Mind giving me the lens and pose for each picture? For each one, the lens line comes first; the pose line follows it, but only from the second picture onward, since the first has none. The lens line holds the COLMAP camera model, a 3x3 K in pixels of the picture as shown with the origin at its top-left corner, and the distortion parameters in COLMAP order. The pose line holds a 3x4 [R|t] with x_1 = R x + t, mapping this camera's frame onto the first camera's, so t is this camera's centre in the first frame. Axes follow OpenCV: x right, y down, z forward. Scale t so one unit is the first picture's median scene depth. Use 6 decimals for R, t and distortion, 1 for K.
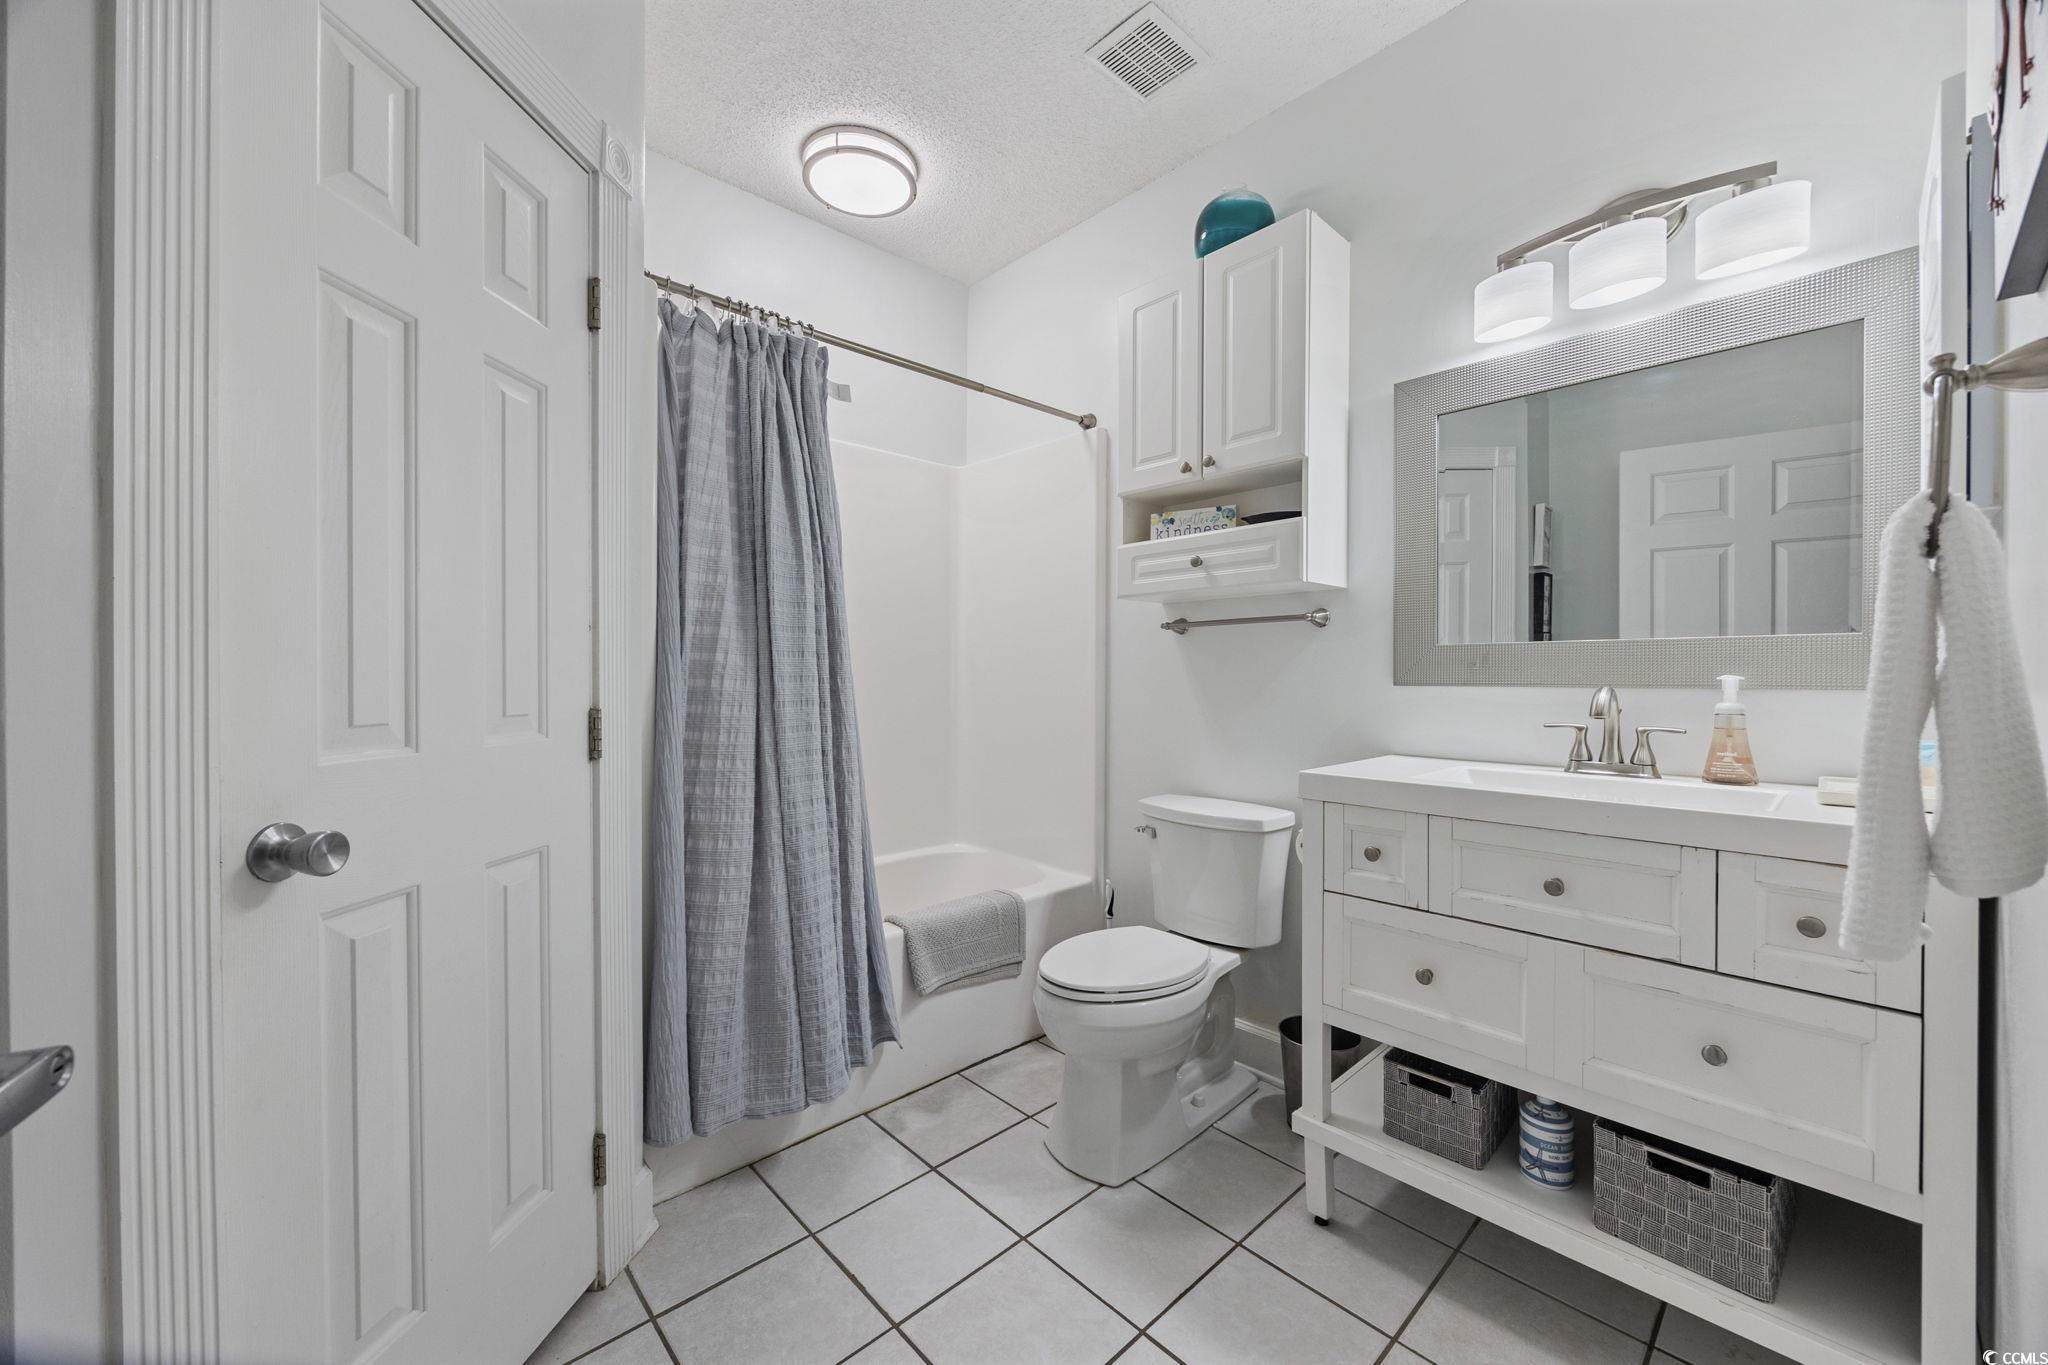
lens RADIAL K [[787.4, 0, 1025.5], [0, 787.4, 682.8], [0, 0, 1]] dist [-0.002938, -0.000014]
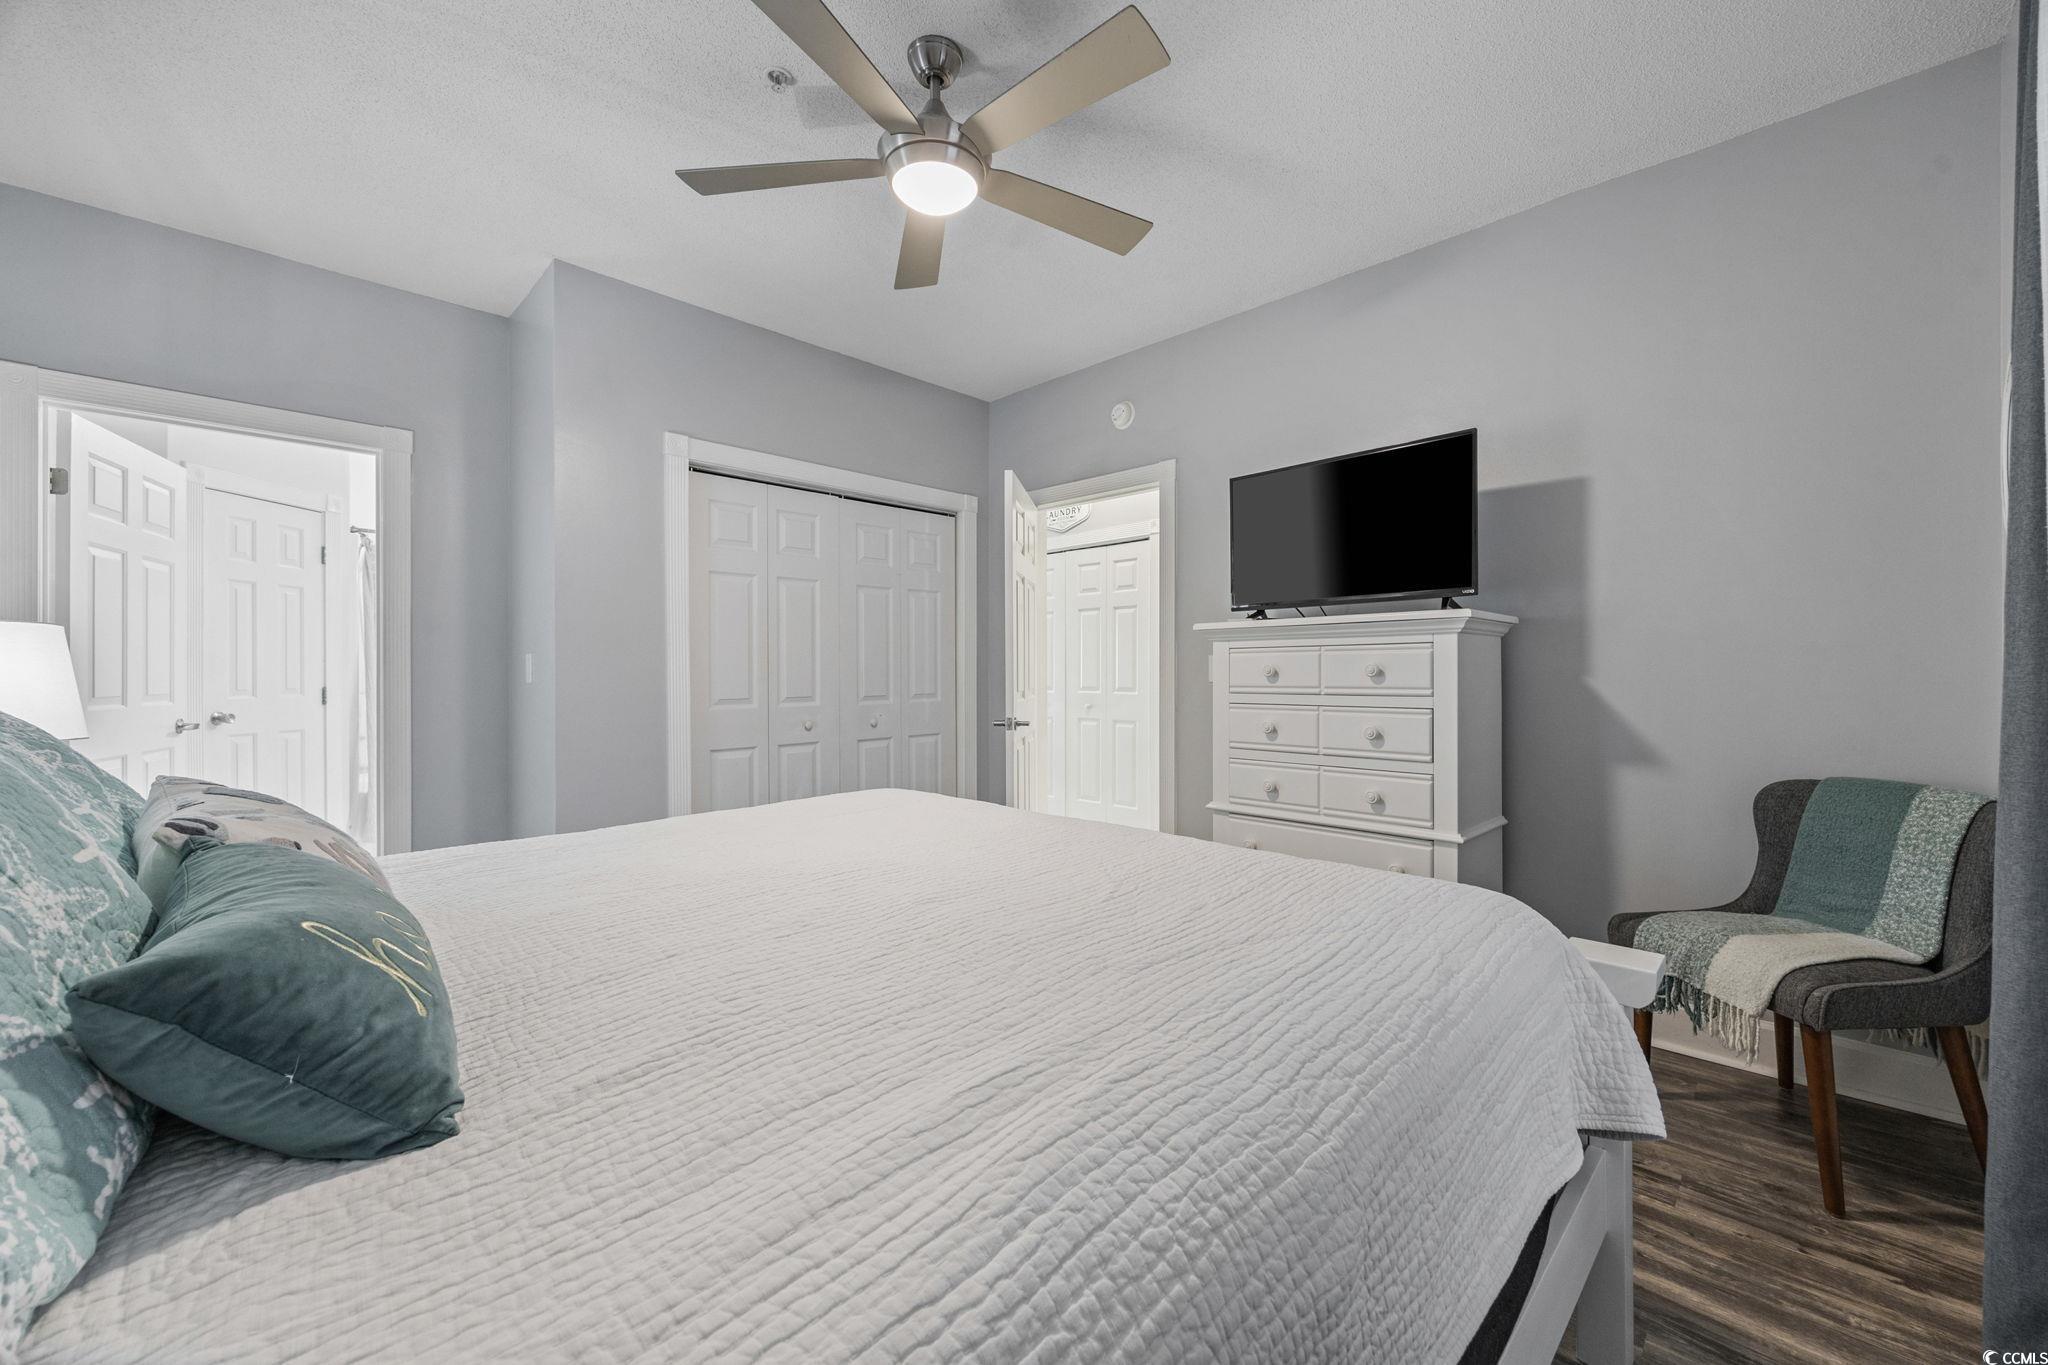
lens RADIAL K [[787.4, 0, 1022.9], [0, 787.4, 676.8], [0, 0, 1]] dist [-0.002938, -0.000014]
pose [[0.999003, -0.002614, 0.044556, 1.011547], [0.002736, 0.999993, -0.002683, 0.003123], [-0.044548, 0.002802, 0.999003, -1.082695]]
